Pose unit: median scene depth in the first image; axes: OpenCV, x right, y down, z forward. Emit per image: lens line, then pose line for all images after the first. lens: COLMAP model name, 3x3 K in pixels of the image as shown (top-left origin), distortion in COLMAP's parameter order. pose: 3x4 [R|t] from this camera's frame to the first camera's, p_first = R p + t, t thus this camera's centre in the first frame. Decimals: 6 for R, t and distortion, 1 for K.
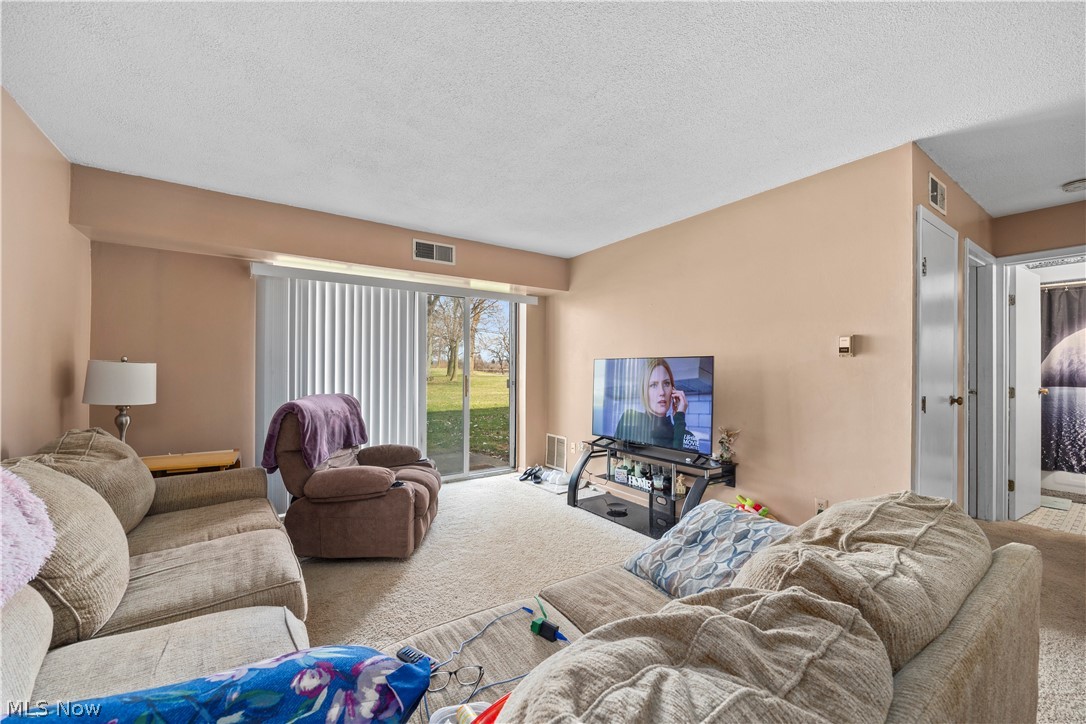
lens RADIAL K [[424.9, 0, 537.7], [0, 424.9, 364.8], [0, 0, 1]] dist [-0.002438, -0.000448]
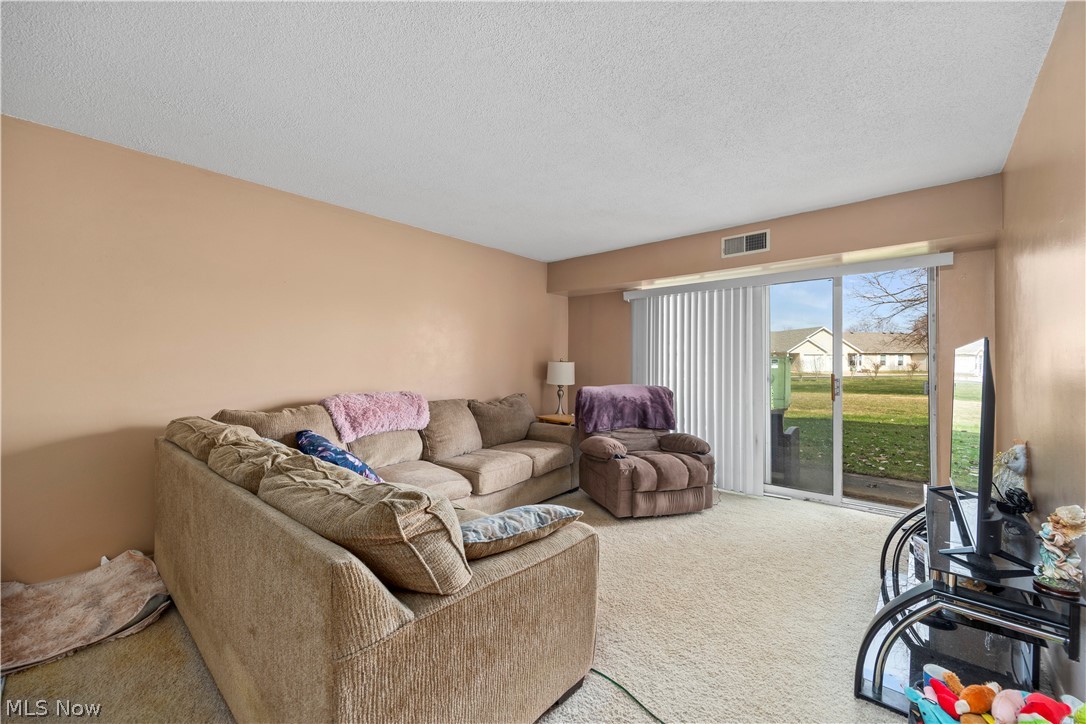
lens RADIAL K [[424.9, 0, 540.4], [0, 424.9, 361.5], [0, 0, 1]] dist [-0.002438, -0.000448]
pose [[0.242405, -0.007962, -0.970142, 0.629469], [0.003704, 0.999967, -0.007281, 0.005058], [0.970168, -0.001829, 0.242427, 0.356557]]
